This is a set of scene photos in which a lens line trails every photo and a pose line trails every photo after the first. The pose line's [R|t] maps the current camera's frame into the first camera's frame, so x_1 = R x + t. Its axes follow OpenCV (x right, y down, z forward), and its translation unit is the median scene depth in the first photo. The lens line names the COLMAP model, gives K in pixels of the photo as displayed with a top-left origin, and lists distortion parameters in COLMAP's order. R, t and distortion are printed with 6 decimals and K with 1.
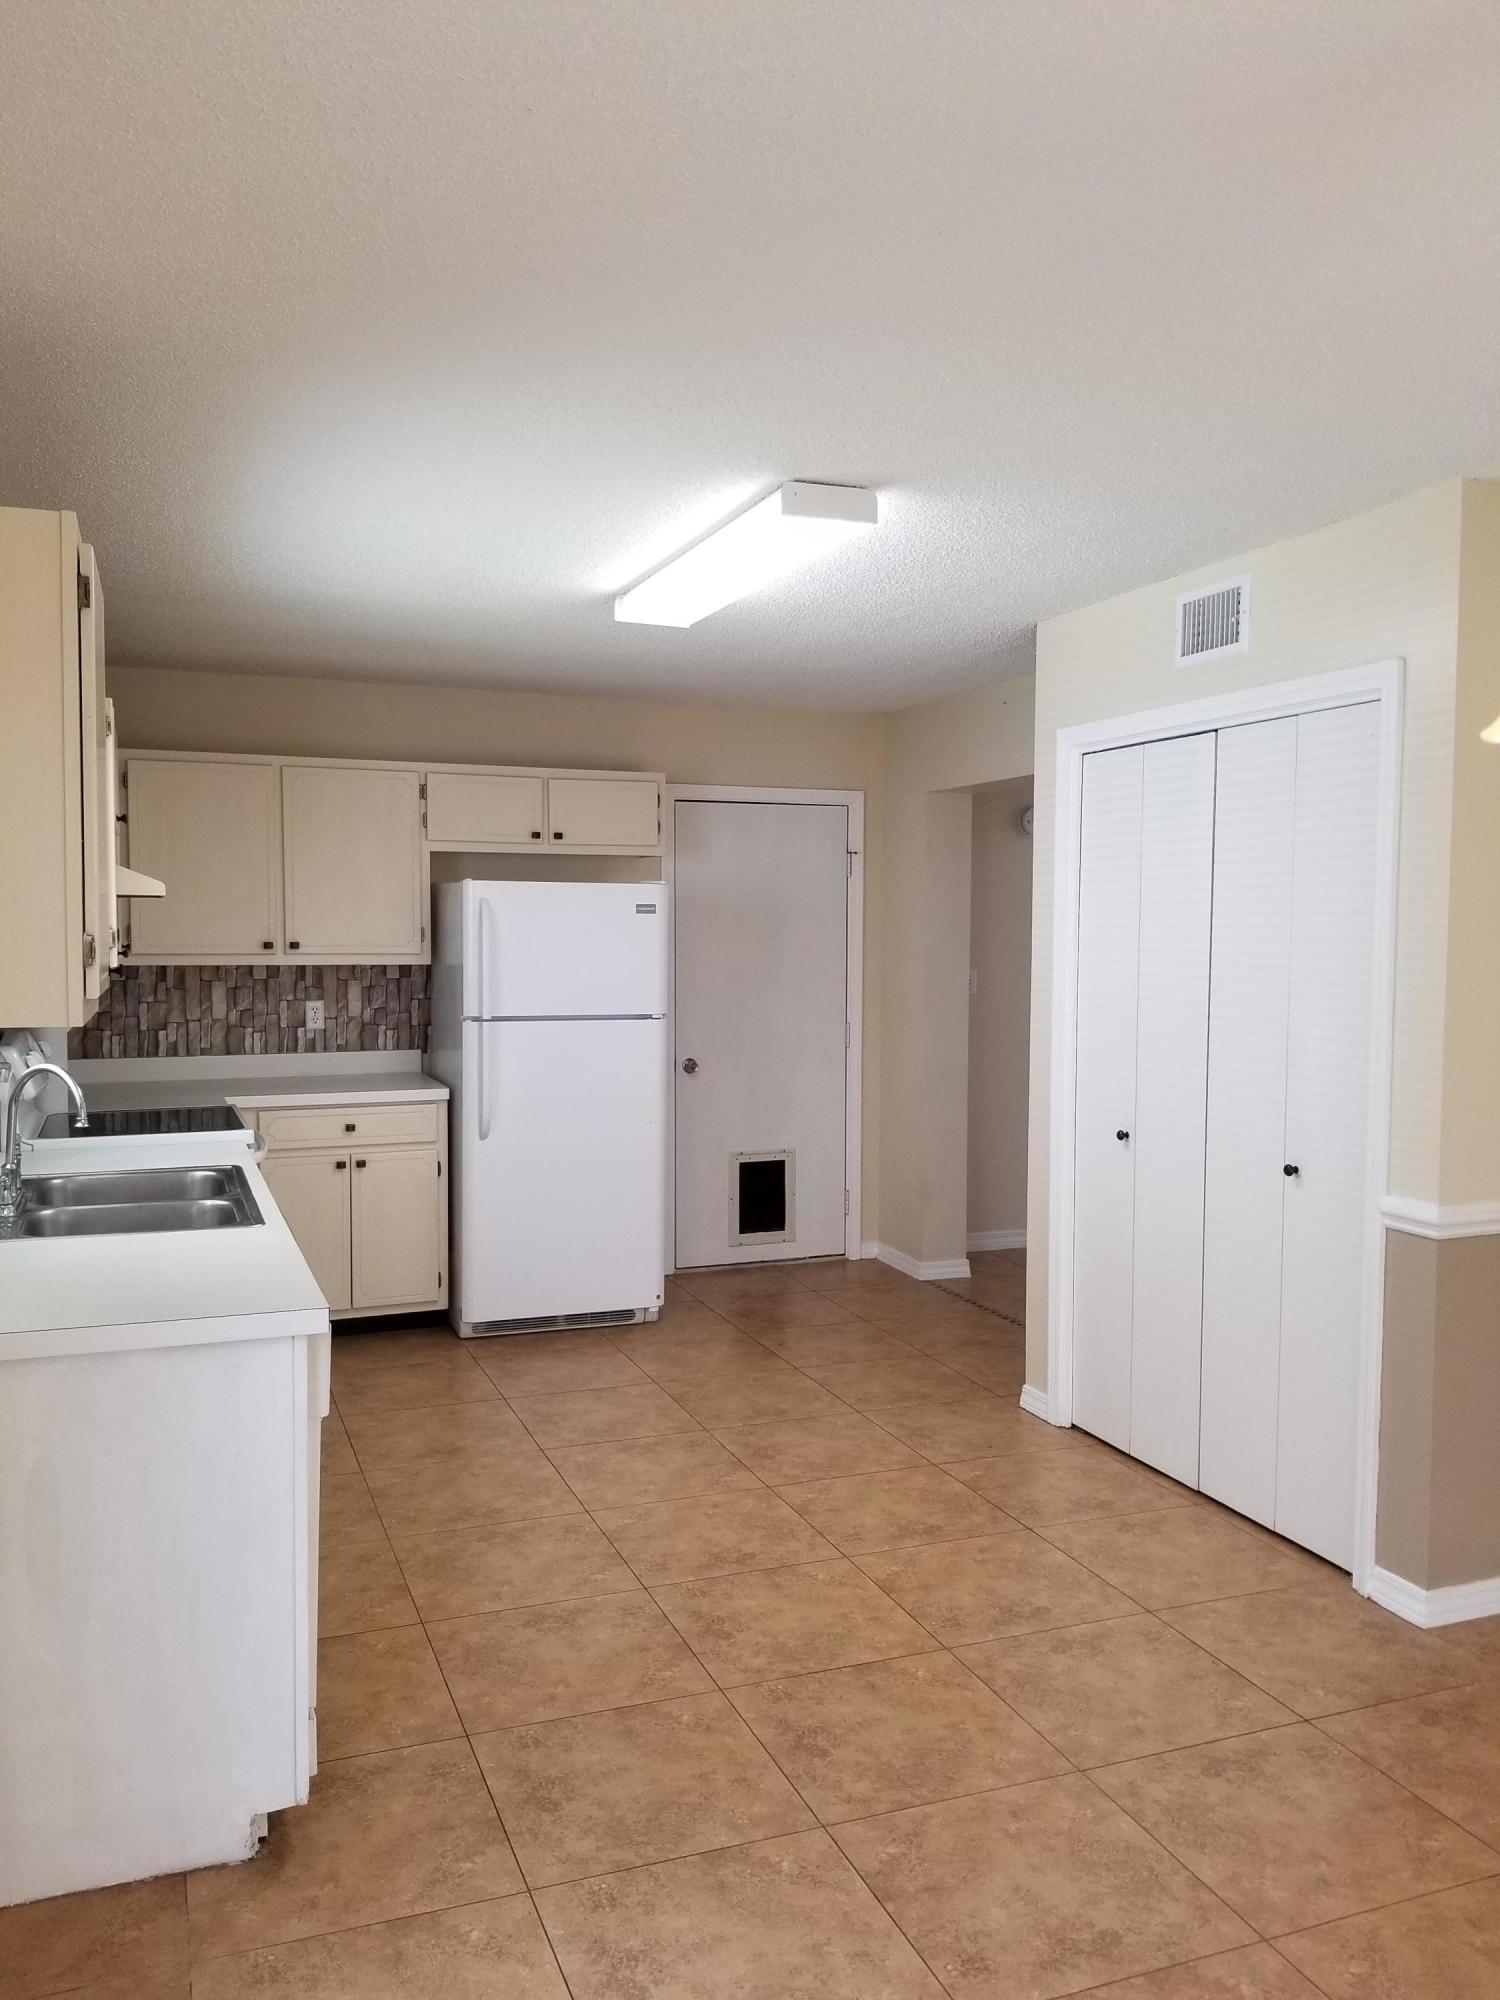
lens RADIAL K [[1587.0, 0, 750.0], [0, 1587.0, 1000.0], [0, 0, 1]] dist [0.099216, -0.096319]
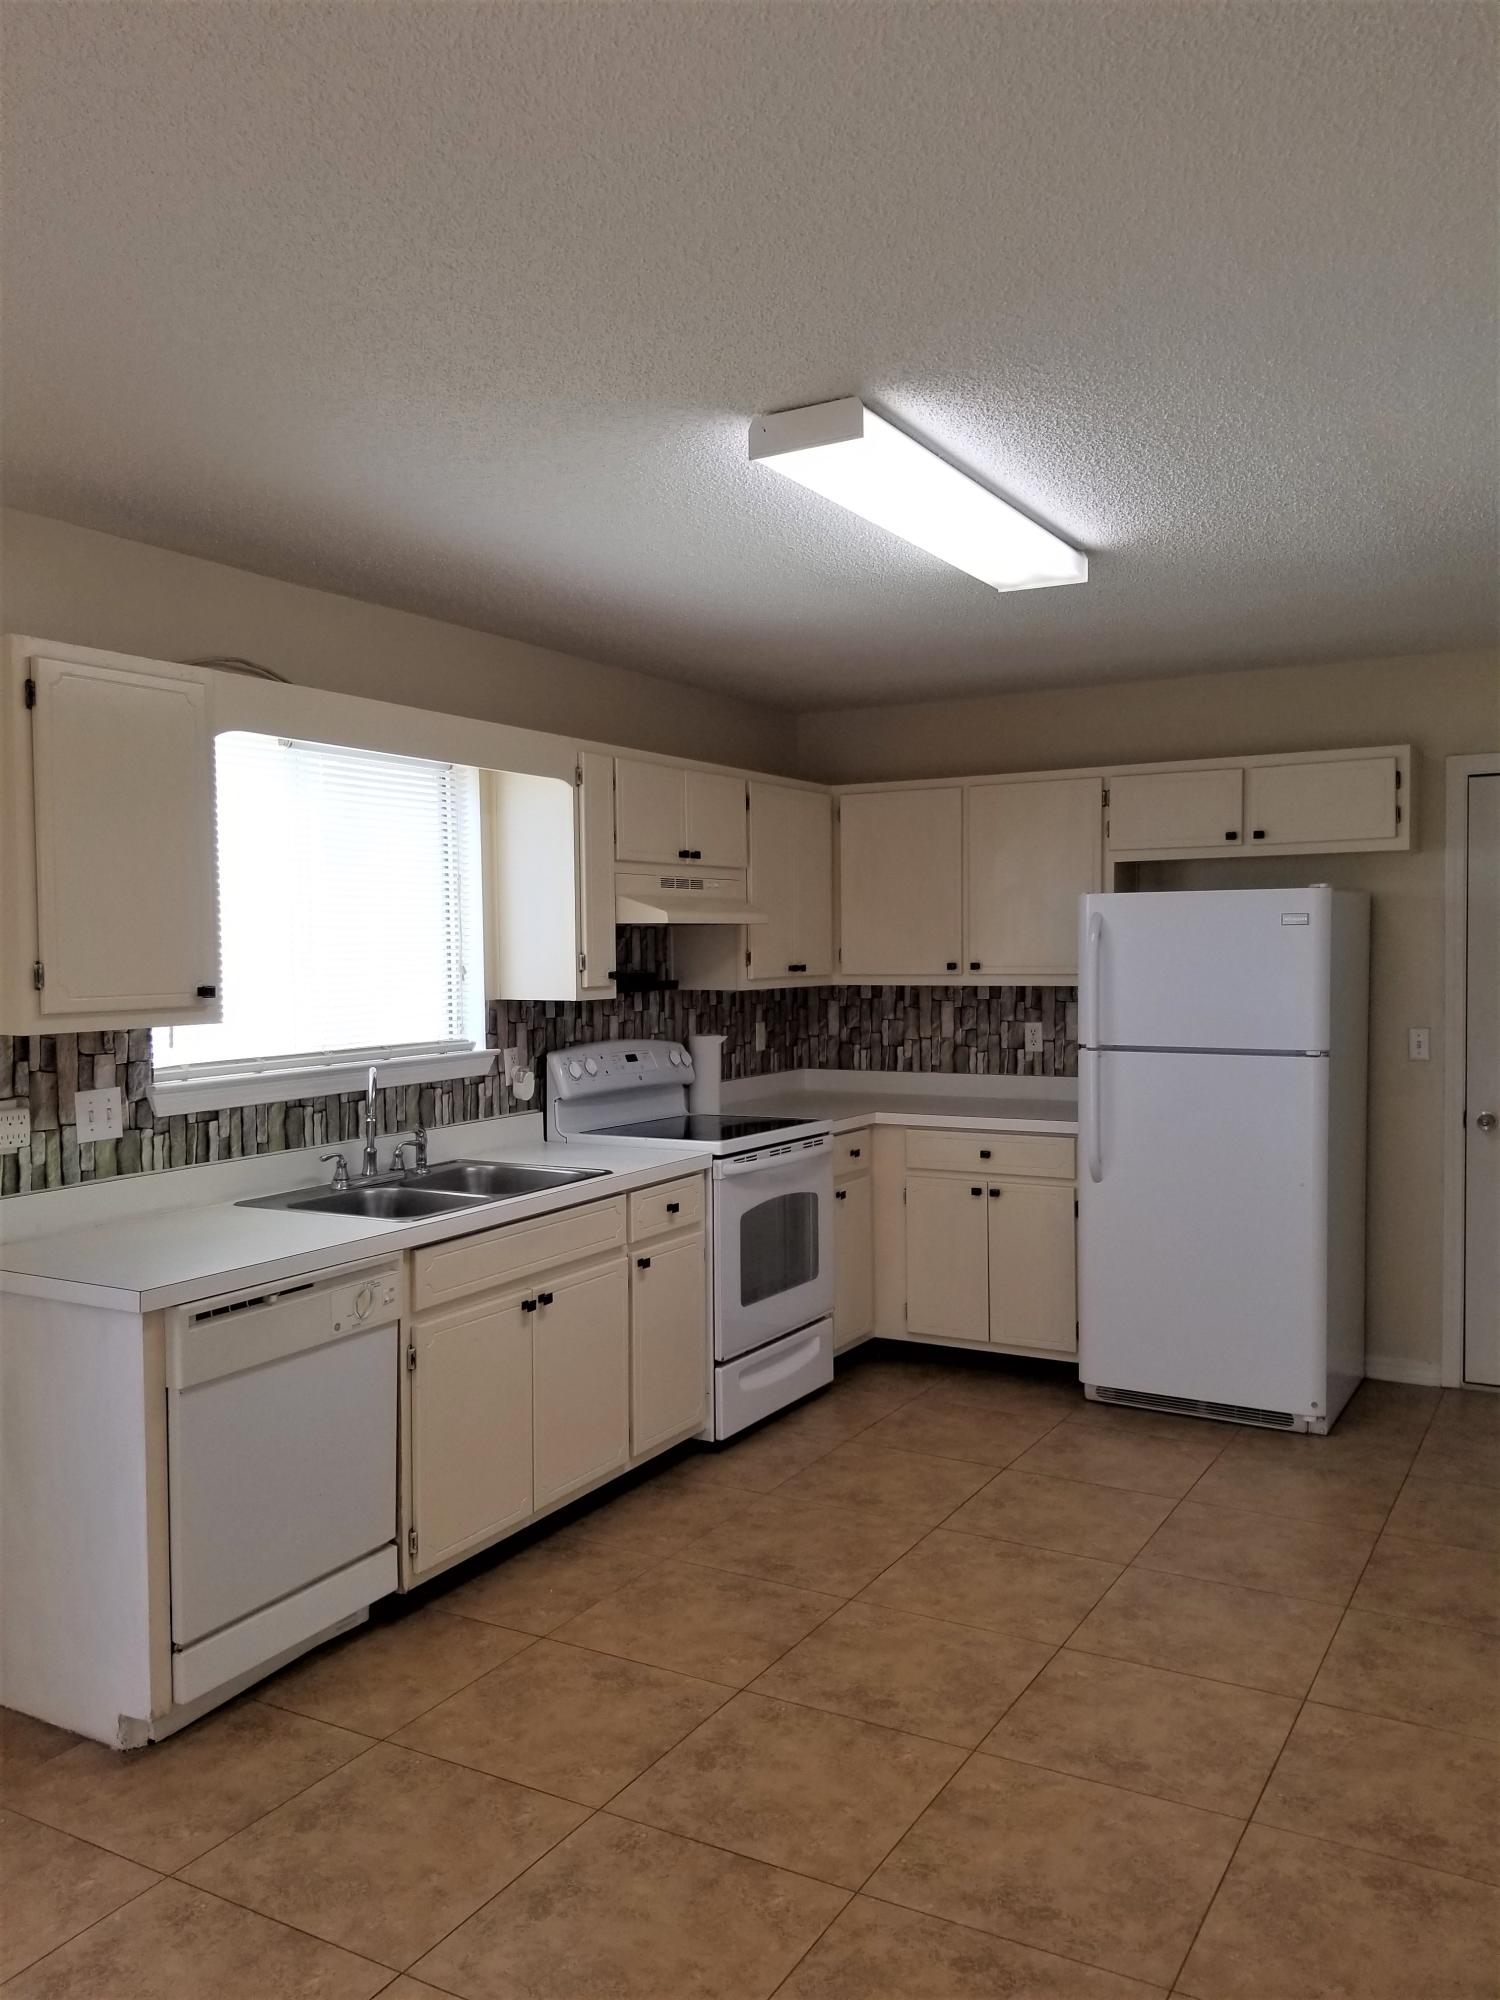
lens RADIAL K [[1574.7, 0, 741.6], [0, 1574.7, 978.2], [0, 0, 1]] dist [0.087977, -0.117404]
pose [[0.626721, 0.002598, -0.779240, 0.403295], [-0.022764, 0.999629, -0.014976, -0.008726], [0.778911, 0.027124, 0.626547, 0.283969]]
